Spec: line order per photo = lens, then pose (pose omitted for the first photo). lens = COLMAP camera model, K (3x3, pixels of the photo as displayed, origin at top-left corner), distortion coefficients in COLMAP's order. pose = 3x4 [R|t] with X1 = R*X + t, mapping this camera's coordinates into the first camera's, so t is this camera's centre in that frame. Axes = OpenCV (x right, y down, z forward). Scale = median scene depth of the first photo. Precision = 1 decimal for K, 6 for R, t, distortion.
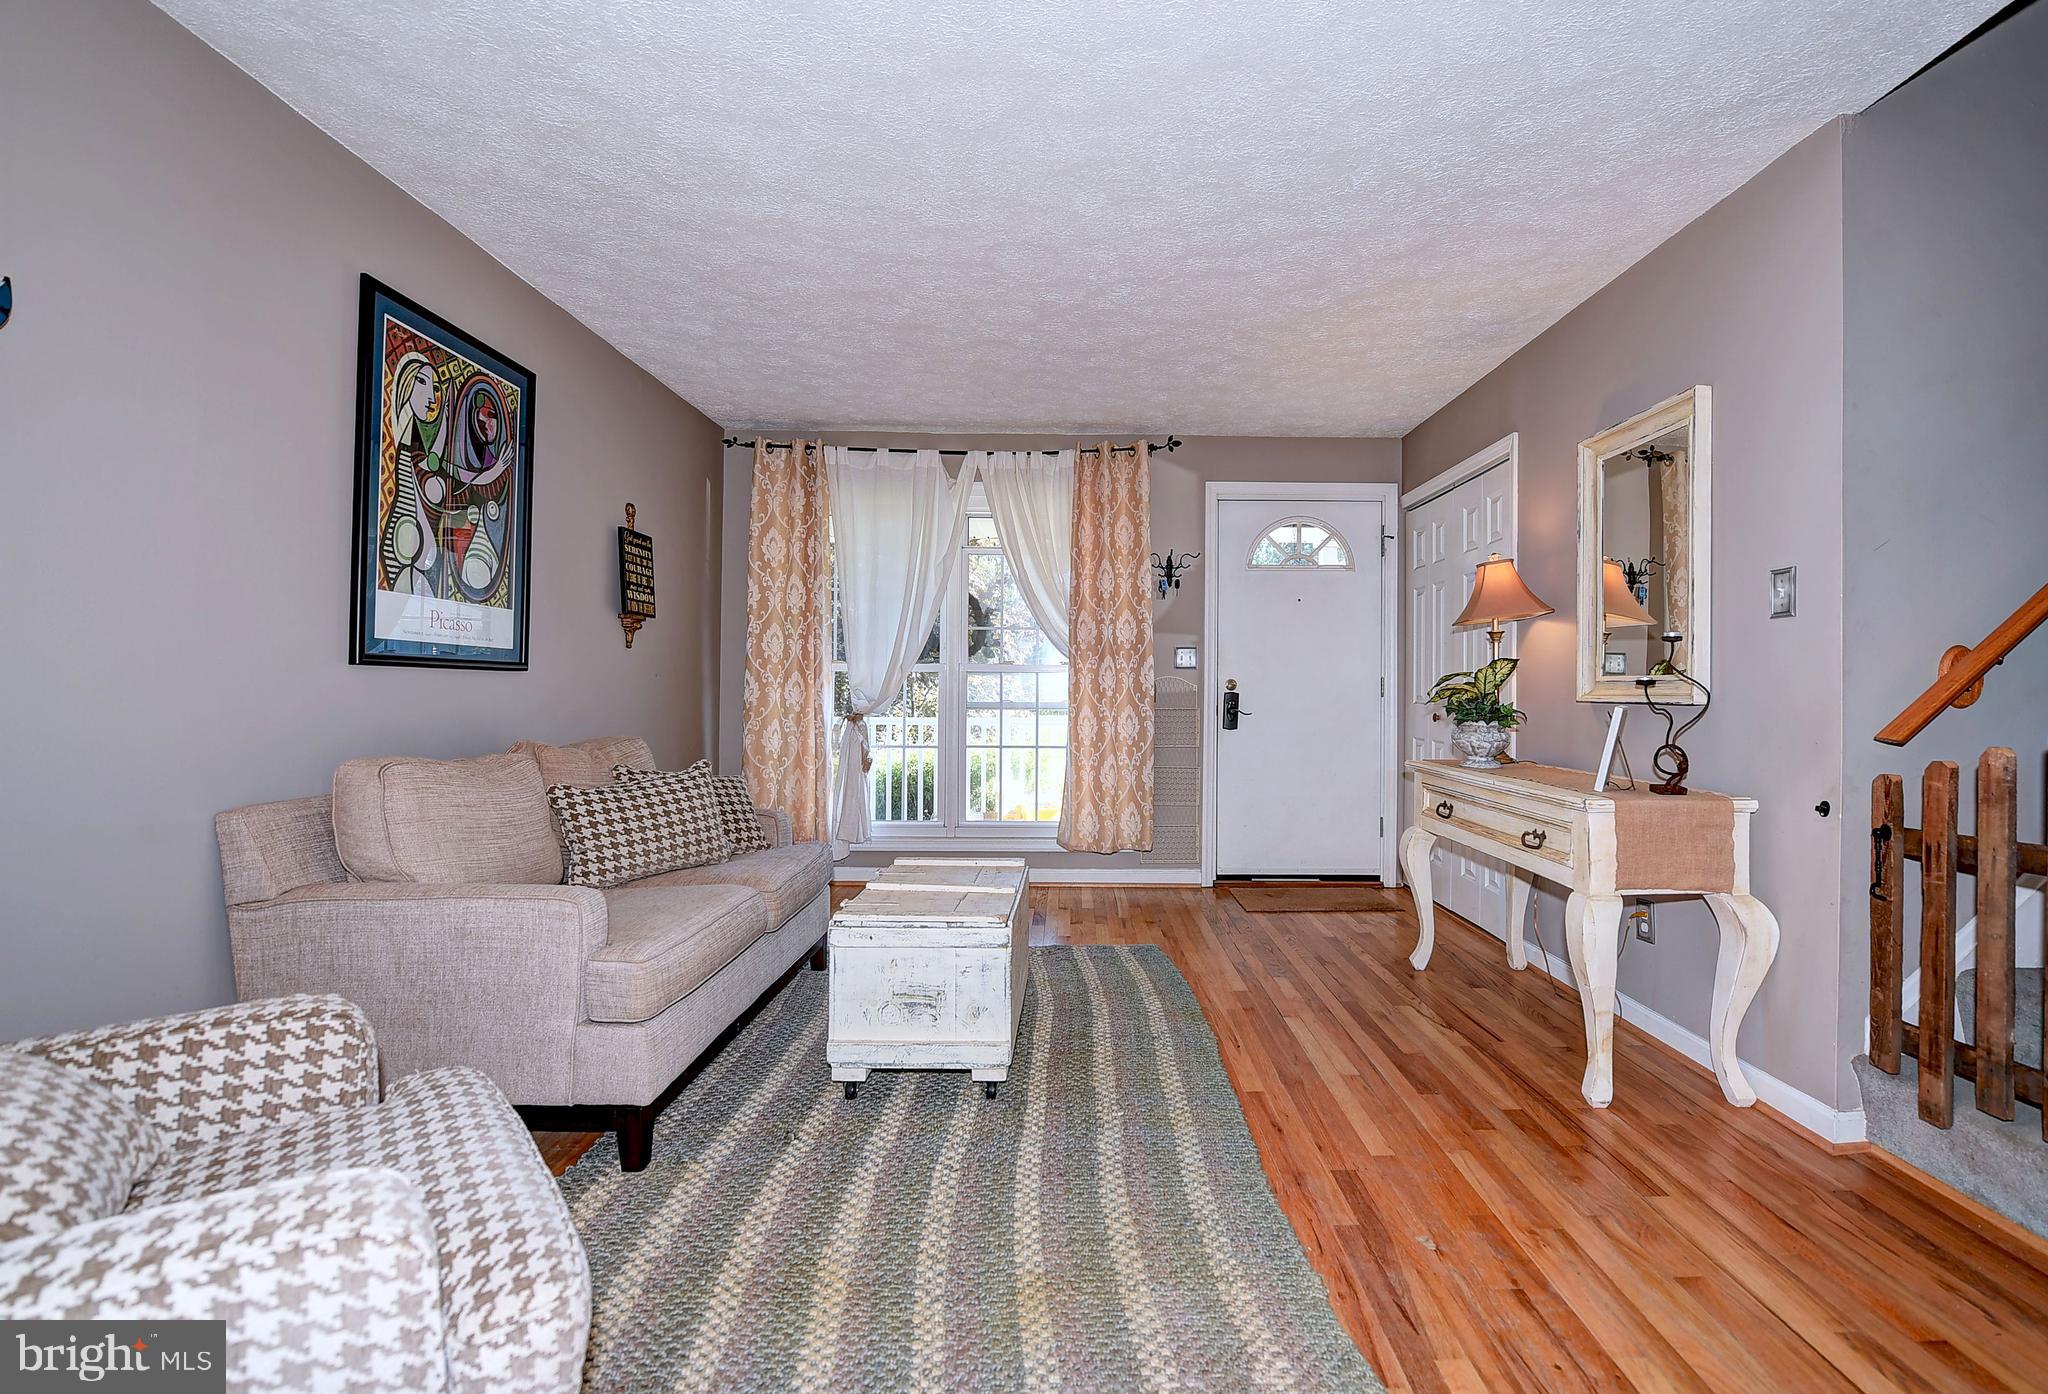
lens RADIAL K [[907.2, 0, 1017.9], [0, 907.2, 684.9], [0, 0, 1]] dist [-0.009704, -0.000269]
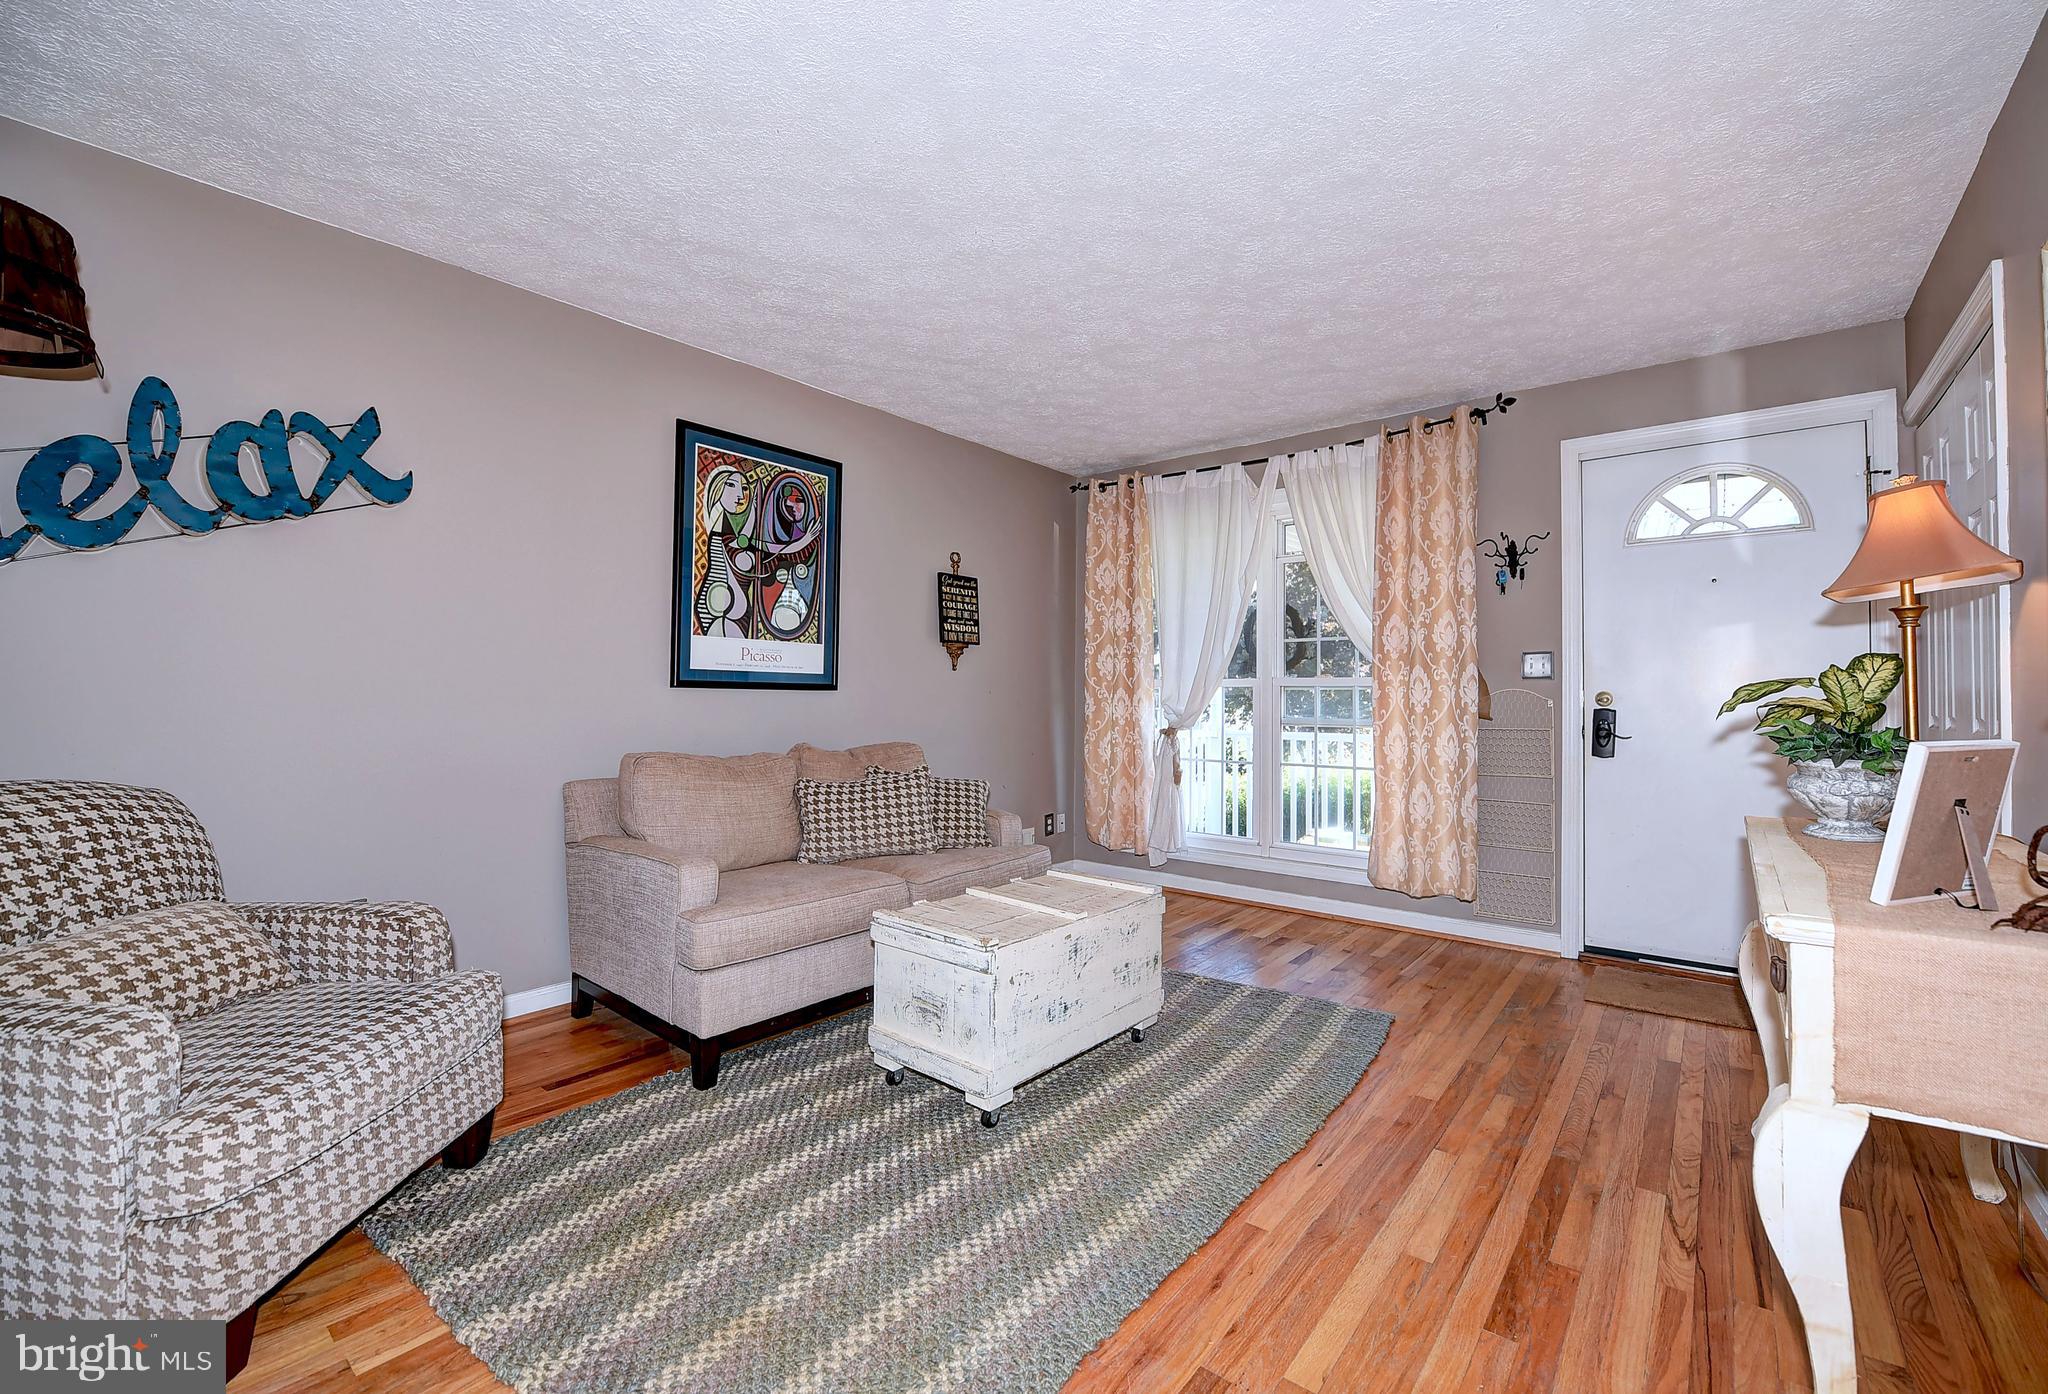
lens RADIAL K [[809.3, 0, 1032.8], [0, 809.3, 687.0], [0, 0, 1]] dist [-0.014410, -0.000365]
pose [[0.789799, -0.012379, -0.613240, 0.399111], [0.002596, 0.999855, -0.016839, 0.000192], [0.613360, 0.011708, 0.789717, 0.250452]]
